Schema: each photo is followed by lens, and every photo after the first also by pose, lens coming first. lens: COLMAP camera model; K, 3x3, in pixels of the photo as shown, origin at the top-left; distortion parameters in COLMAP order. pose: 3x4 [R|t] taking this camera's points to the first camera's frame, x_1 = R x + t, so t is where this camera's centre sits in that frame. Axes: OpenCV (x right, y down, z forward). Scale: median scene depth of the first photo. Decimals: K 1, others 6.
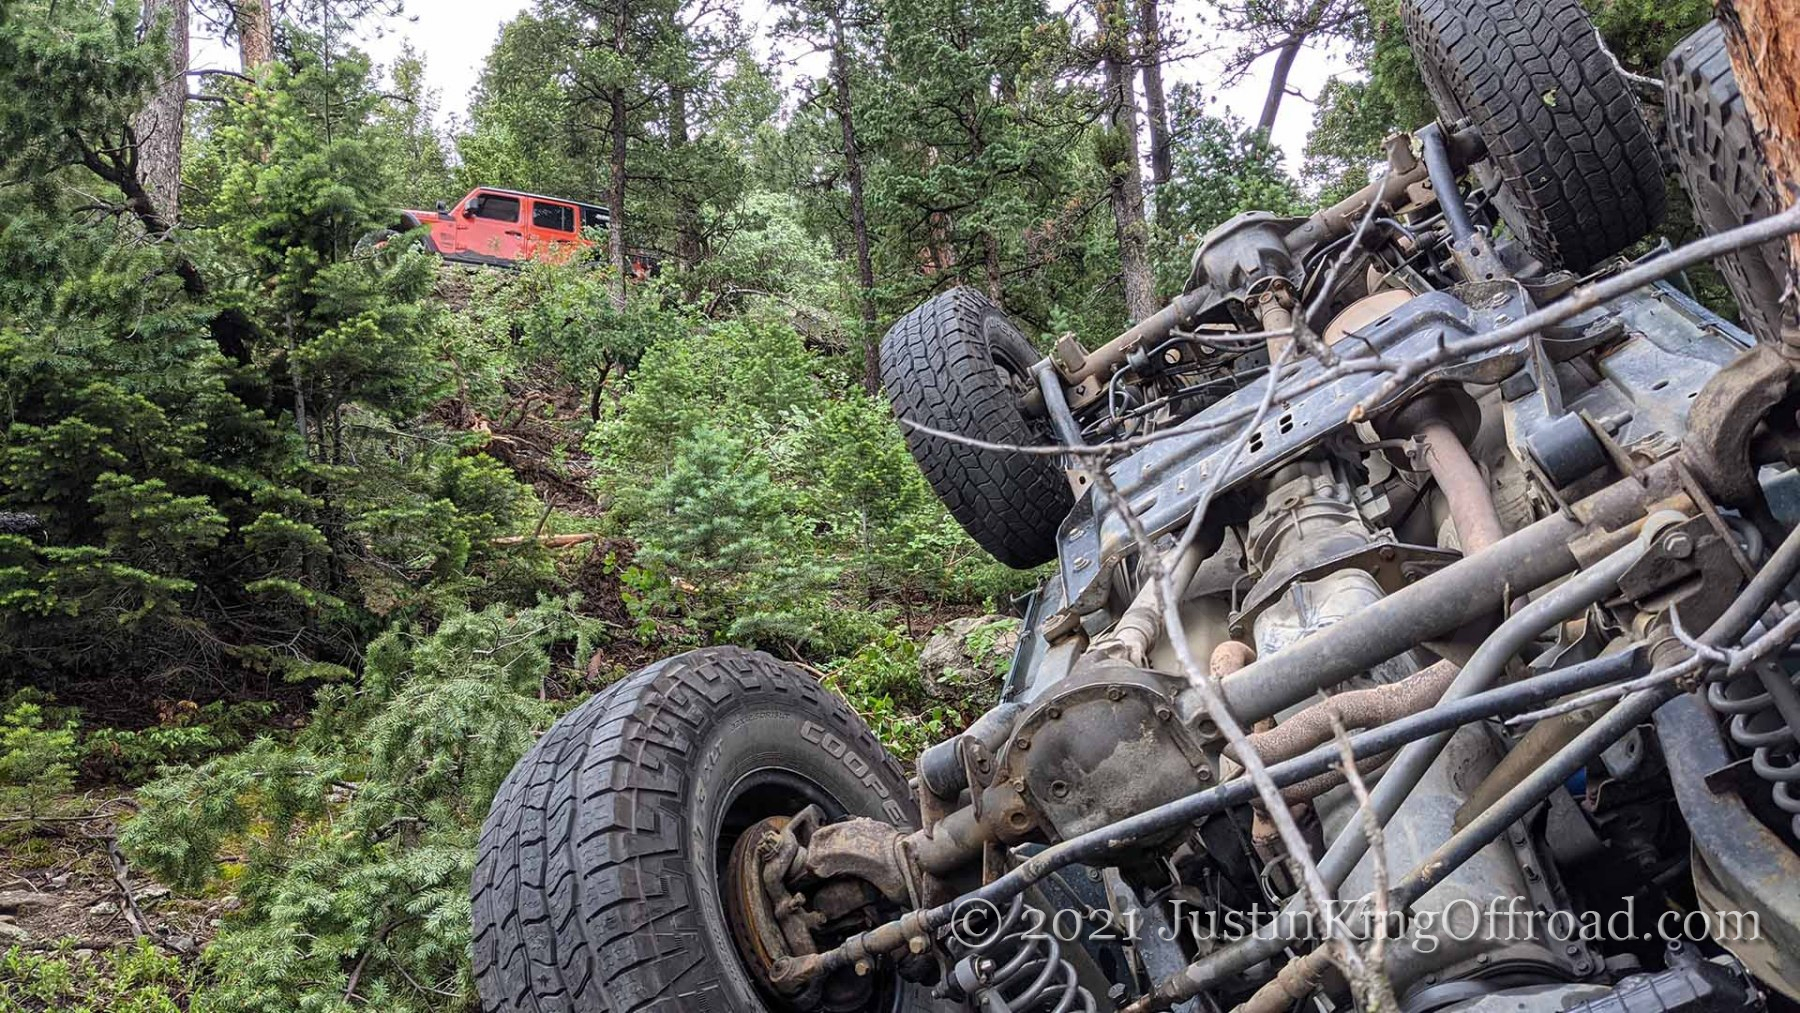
lens RADIAL K [[1483.5, 0, 900.0], [0, 1483.5, 506.5], [0, 0, 1]] dist [0.022717, -0.014895]
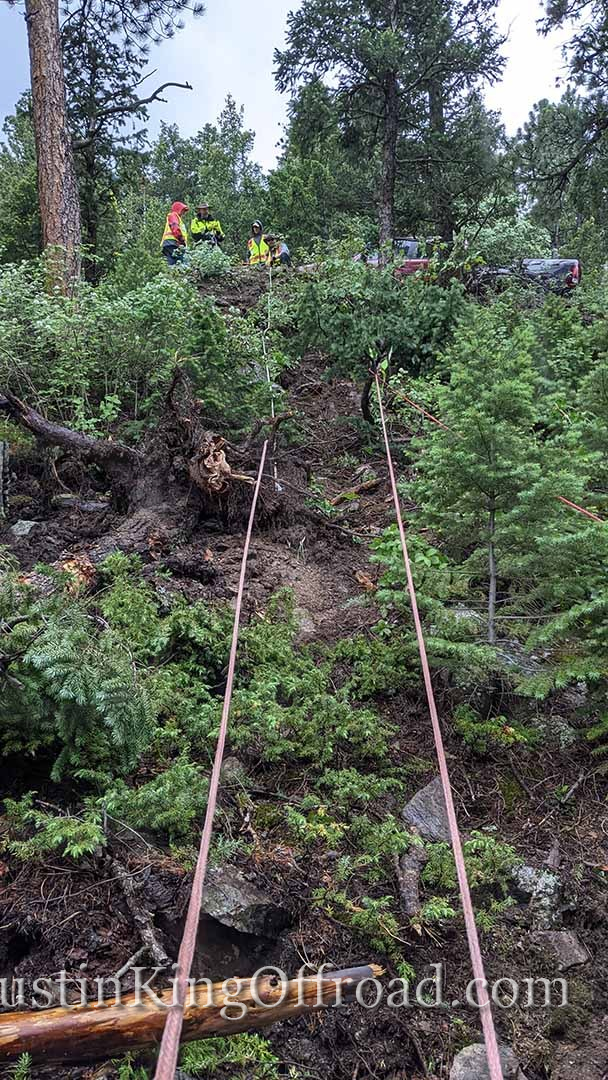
lens RADIAL K [[890.1, 0, 304.0], [0, 890.1, 540.0], [0, 0, 1]] dist [0.022717, -0.014895]
pose [[0.964462, 0.030591, -0.262444, -0.058940], [0.005035, 0.990967, 0.134013, -0.034170], [0.264173, -0.130572, 0.955596, 0.277005]]
